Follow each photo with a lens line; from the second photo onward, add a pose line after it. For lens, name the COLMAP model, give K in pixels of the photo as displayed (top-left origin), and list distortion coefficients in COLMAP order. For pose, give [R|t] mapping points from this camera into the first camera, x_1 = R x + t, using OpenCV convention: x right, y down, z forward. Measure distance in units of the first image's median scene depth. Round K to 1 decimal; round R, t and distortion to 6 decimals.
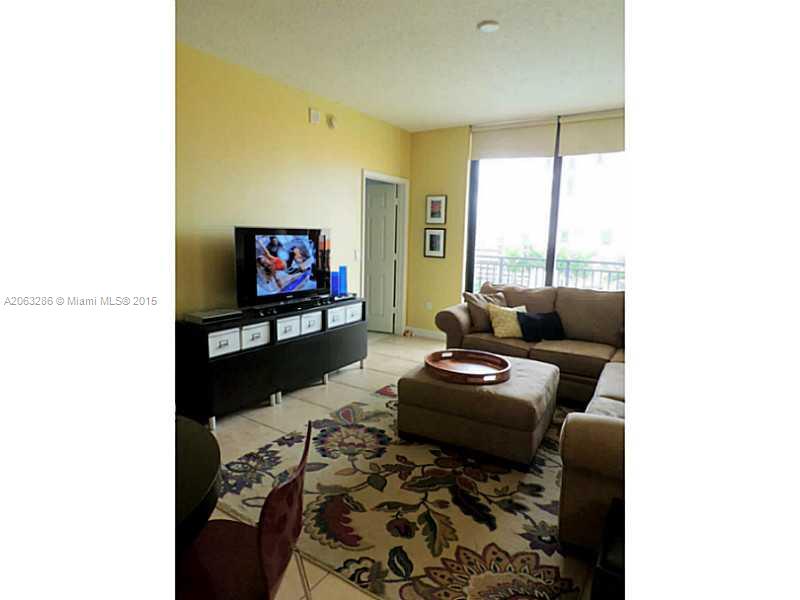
lens RADIAL K [[430.0, 0, 398.0], [0, 430.0, 296.7], [0, 0, 1]] dist [-0.006452, -0.000364]
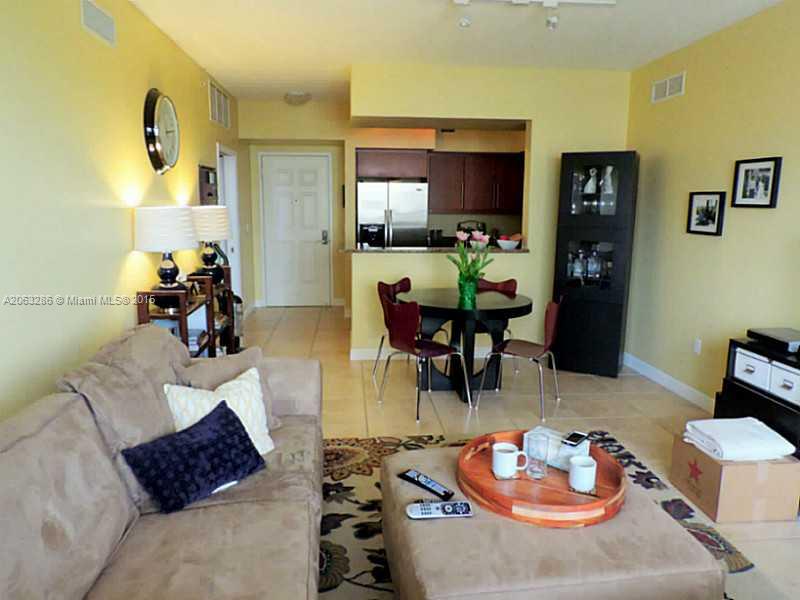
lens RADIAL K [[573.1, 0, 397.9], [0, 573.1, 300.8], [0, 0, 1]] dist [-0.009197, -0.002159]
pose [[-0.790849, 0.070350, -0.607955, 0.477686], [-0.118906, 0.956780, 0.265392, -0.138003], [0.600350, 0.282174, -0.748304, 0.920645]]
